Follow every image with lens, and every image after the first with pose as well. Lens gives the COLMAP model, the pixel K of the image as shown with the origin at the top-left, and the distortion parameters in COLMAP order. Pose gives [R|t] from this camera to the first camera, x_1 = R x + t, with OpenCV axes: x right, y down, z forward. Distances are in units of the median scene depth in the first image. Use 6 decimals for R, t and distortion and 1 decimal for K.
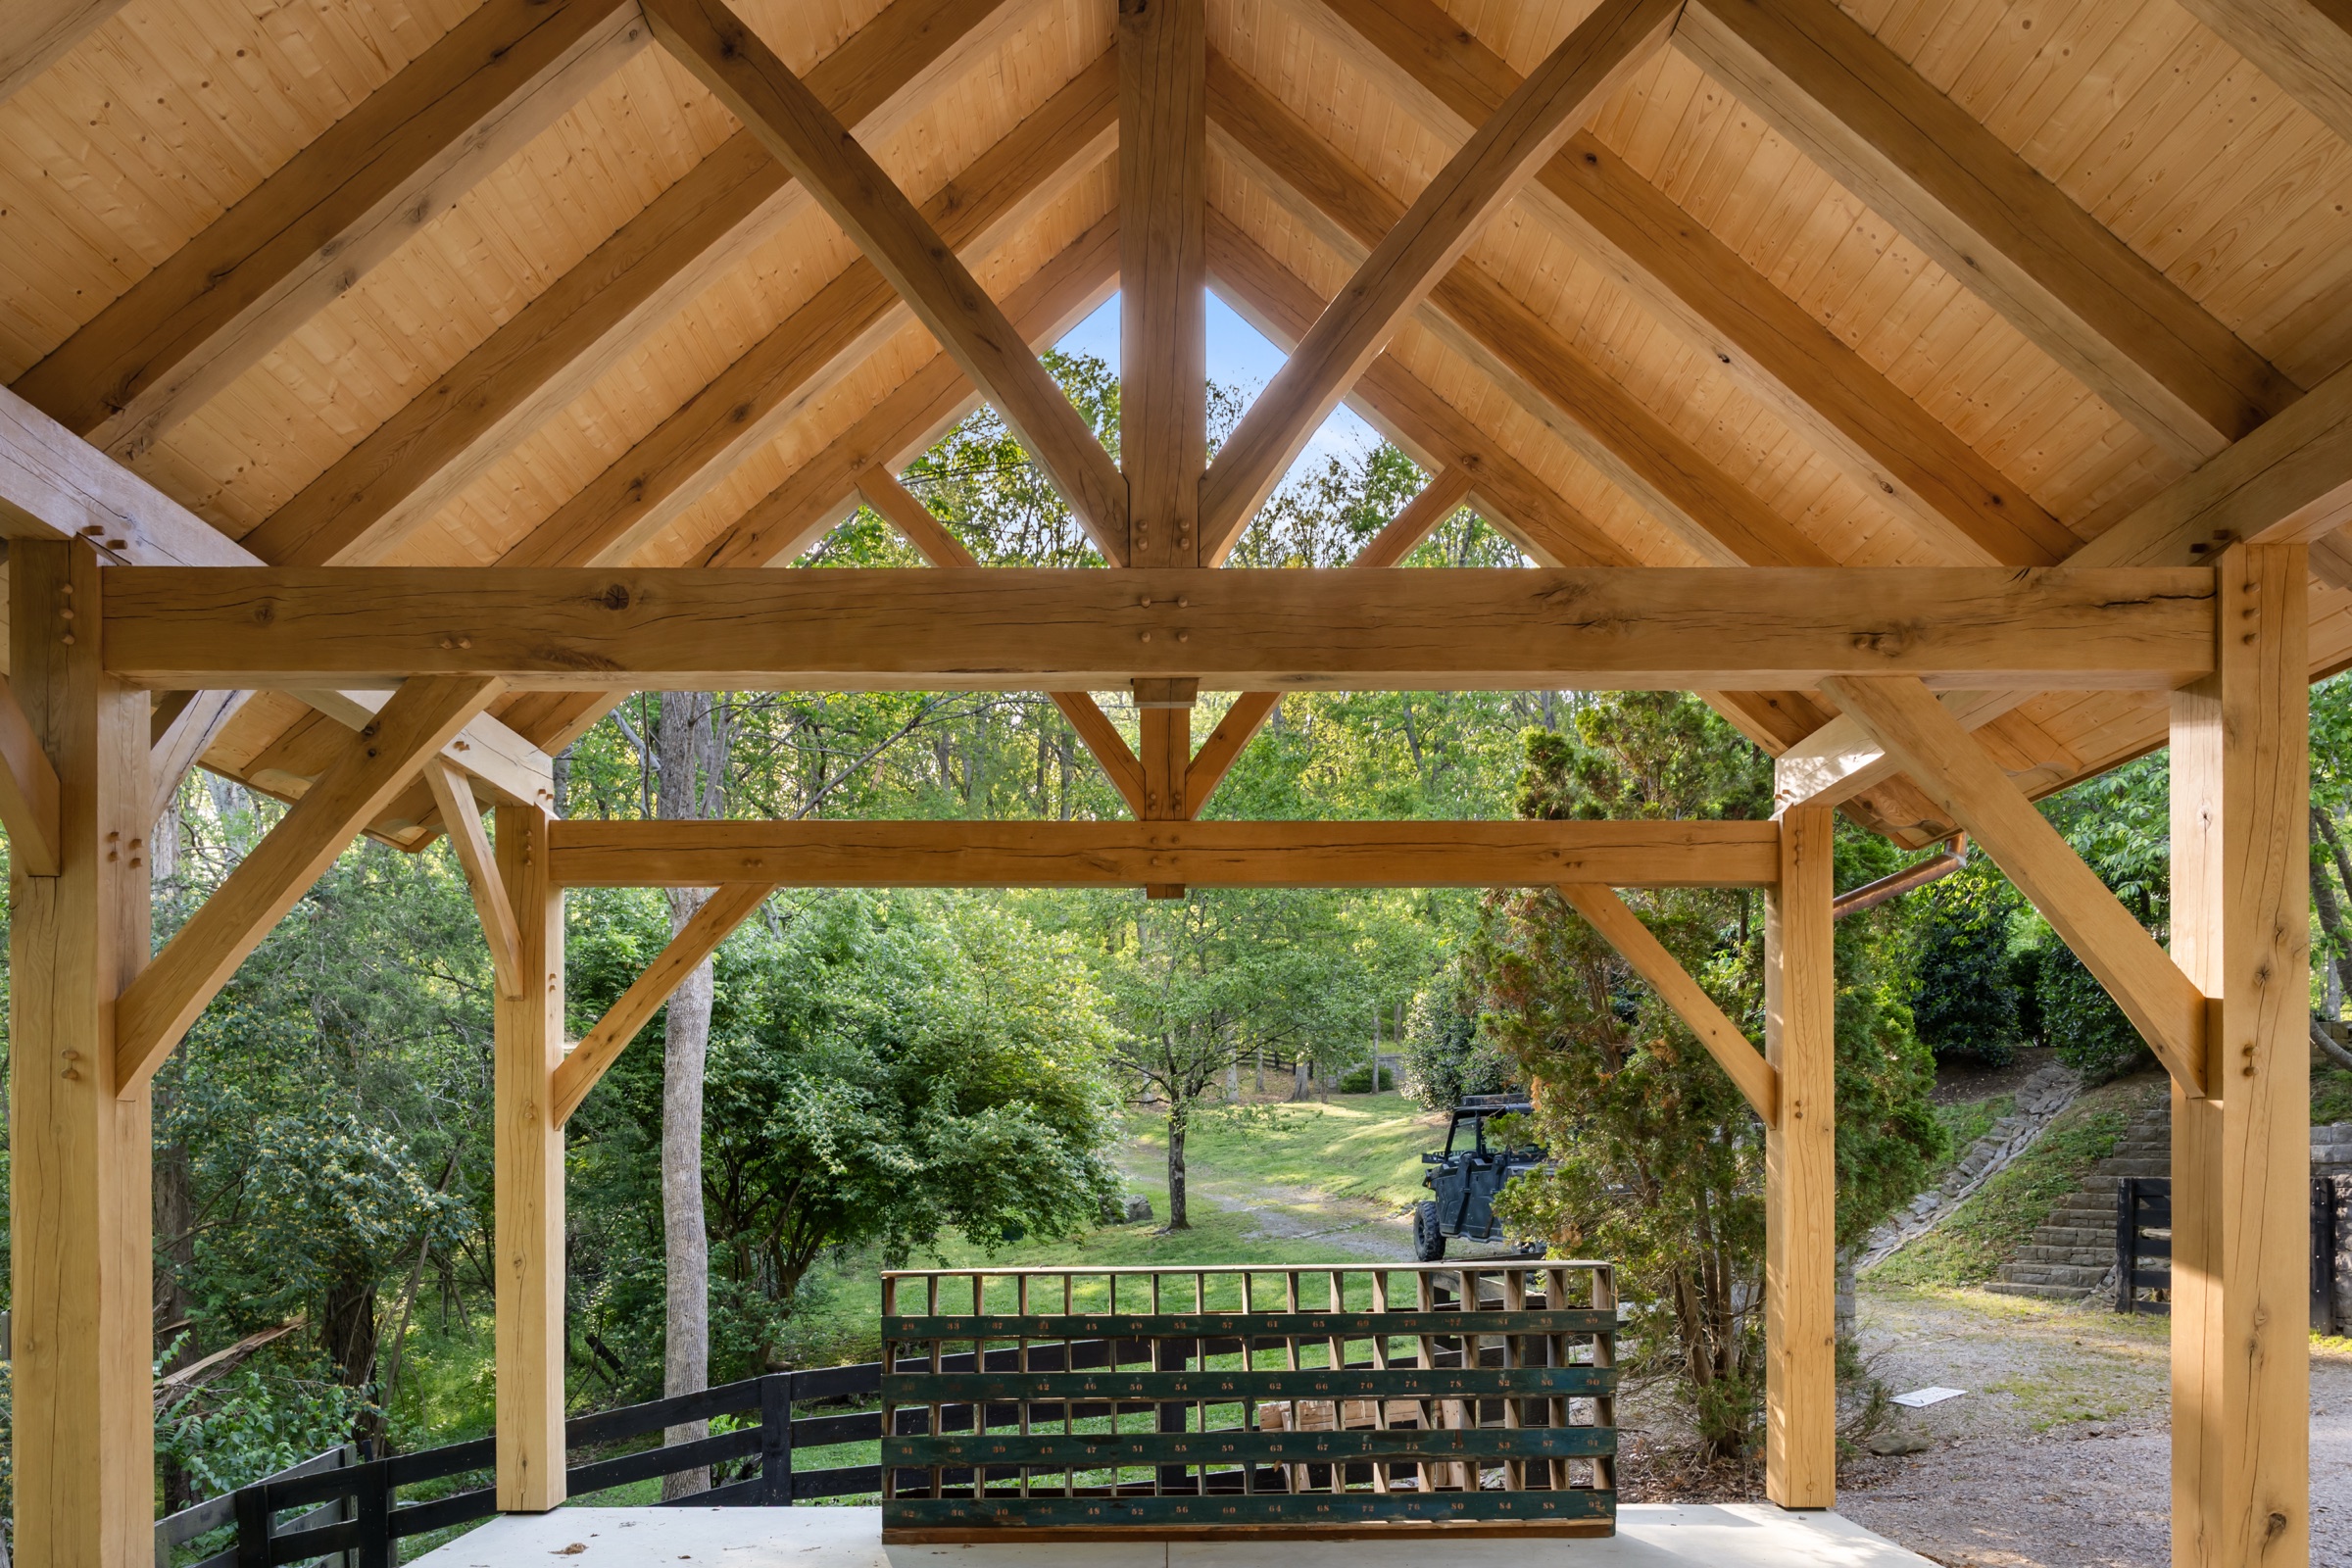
lens RADIAL K [[1662.4, 0, 1181.4], [0, 1662.4, 1148.2], [0, 0, 1]] dist [-0.001524, 0.003834]
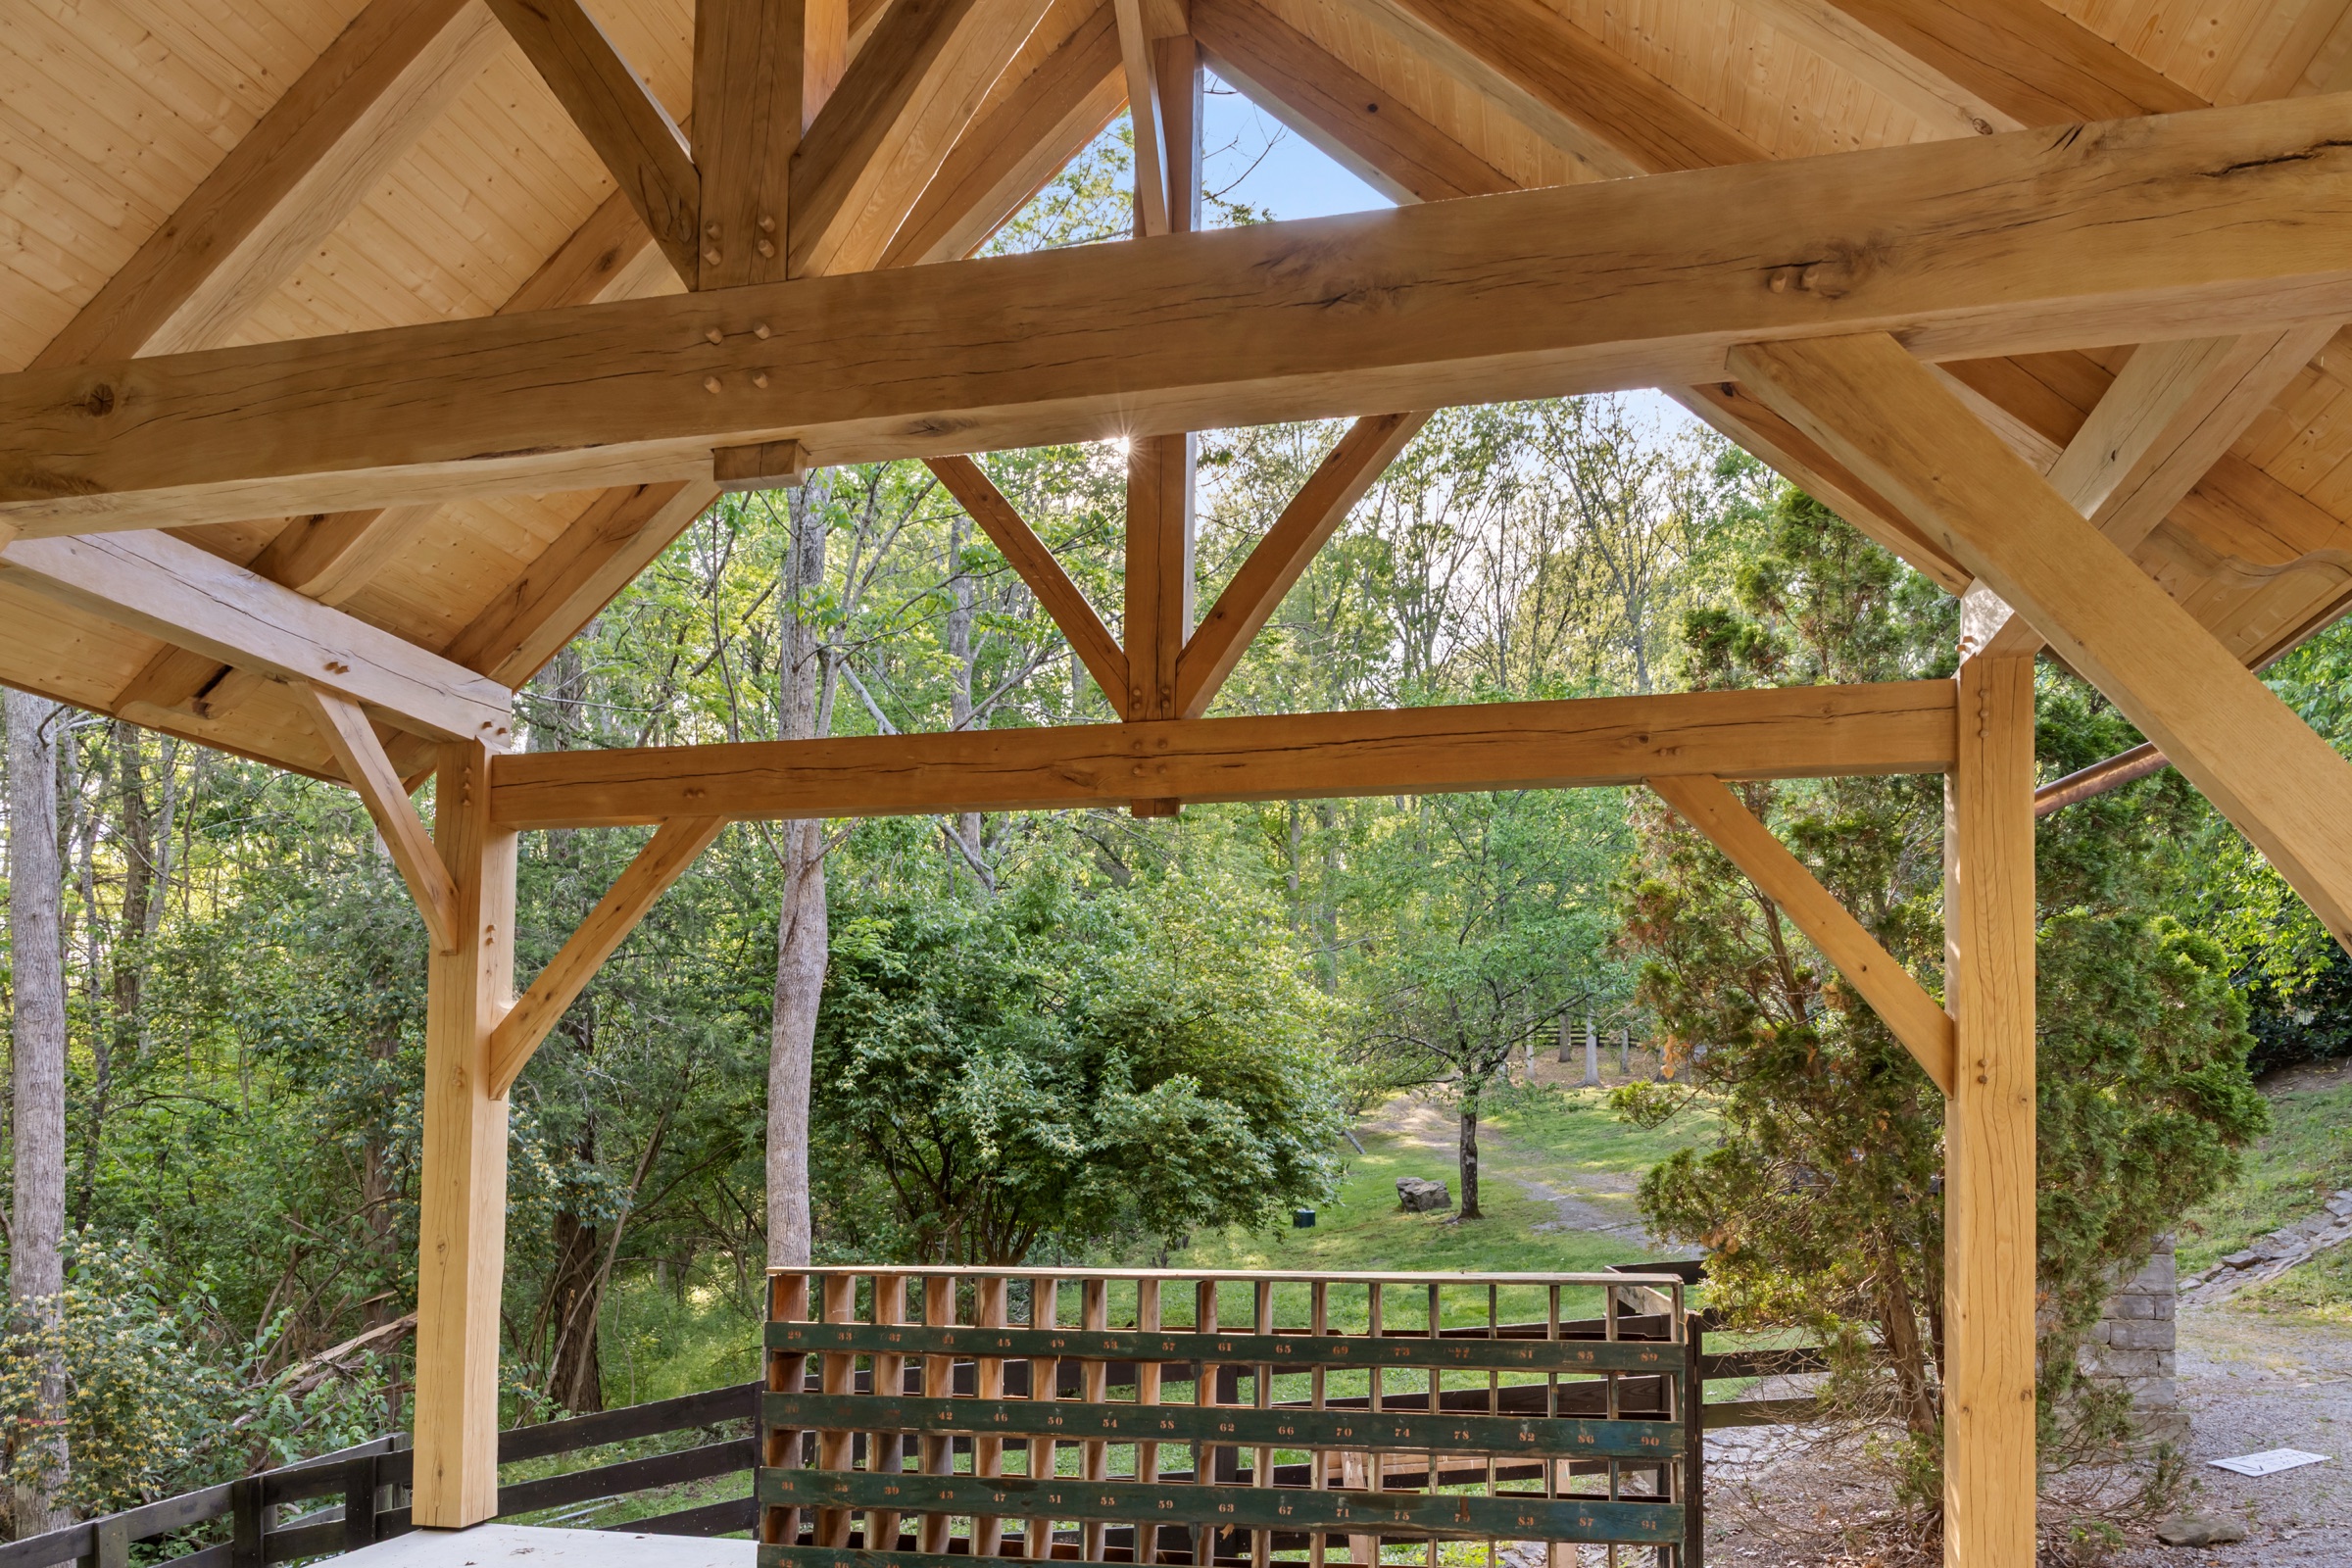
lens RADIAL K [[1662.3, 0, 1199.2], [0, 1662.3, 1093.4], [0, 0, 1]] dist [0.004566, -0.001246]
pose [[0.974905, -0.000291, -0.222619, 0.188443], [-0.005102, 0.999707, -0.023652, 0.004846], [0.222561, 0.024194, 0.974619, 0.204167]]
